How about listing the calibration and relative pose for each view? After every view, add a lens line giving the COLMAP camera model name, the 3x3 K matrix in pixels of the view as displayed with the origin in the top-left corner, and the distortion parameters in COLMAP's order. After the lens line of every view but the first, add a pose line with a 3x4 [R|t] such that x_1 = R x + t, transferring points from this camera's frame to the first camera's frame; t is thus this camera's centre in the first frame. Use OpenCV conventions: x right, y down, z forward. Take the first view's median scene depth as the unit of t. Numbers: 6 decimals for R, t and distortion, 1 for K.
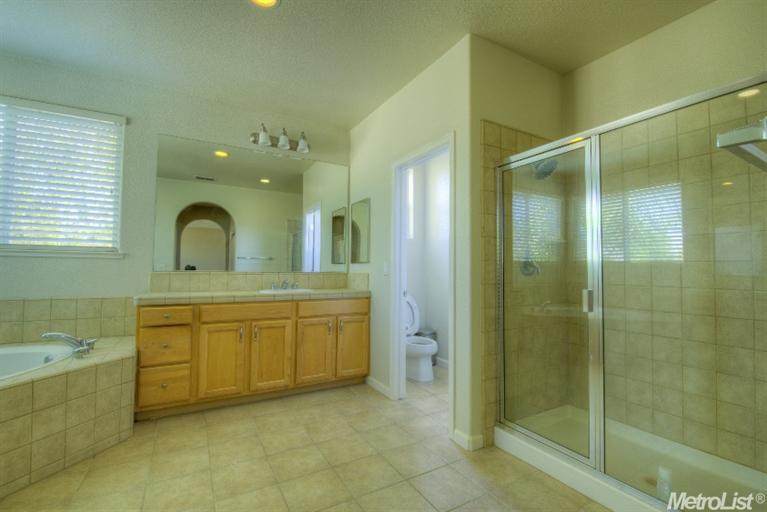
lens RADIAL K [[334.7, 0, 383.9], [0, 334.7, 256.8], [0, 0, 1]] dist [-0.009241, -0.005321]
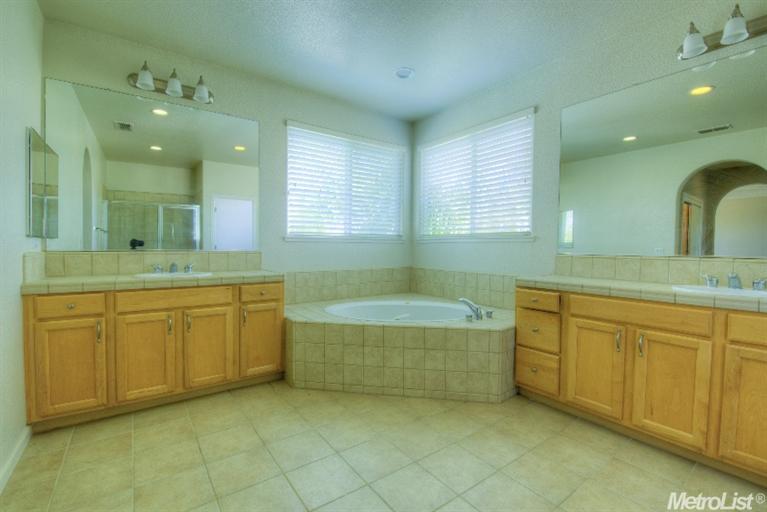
lens RADIAL K [[334.7, 0, 382.9], [0, 334.7, 255.3], [0, 0, 1]] dist [-0.009241, -0.005321]
pose [[0.117465, 0.016870, -0.992934, 0.249446], [0.028177, 0.999397, 0.020313, 0.016002], [0.992677, -0.030364, 0.116919, 0.436594]]
